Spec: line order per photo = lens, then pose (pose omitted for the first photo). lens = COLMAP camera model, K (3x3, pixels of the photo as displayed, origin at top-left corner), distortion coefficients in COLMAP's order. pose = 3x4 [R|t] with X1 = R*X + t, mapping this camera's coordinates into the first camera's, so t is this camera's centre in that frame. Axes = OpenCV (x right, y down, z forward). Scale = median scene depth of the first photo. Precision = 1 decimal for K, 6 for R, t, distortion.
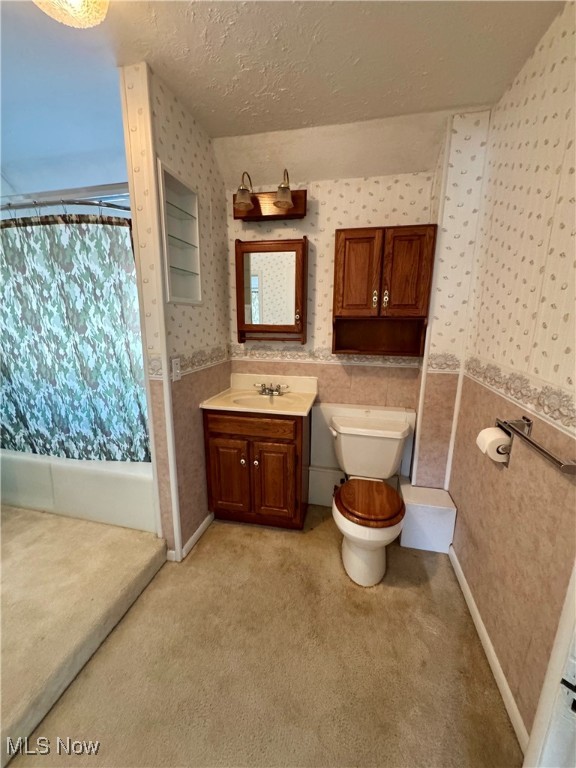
lens RADIAL K [[307.6, 0, 287.4], [0, 307.6, 384.5], [0, 0, 1]] dist [-0.003034, 0.000122]
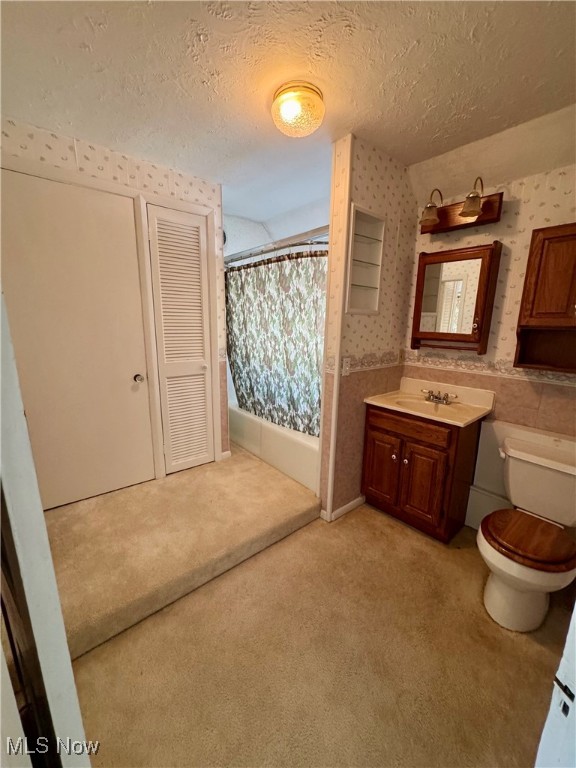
lens RADIAL K [[307.6, 0, 288.5], [0, 307.6, 385.8], [0, 0, 1]] dist [-0.003034, 0.000122]
pose [[0.795990, 0.131049, -0.590954, 0.177059], [-0.138350, 0.989828, 0.033150, 0.016566], [0.589287, 0.055371, 0.806024, -0.119430]]
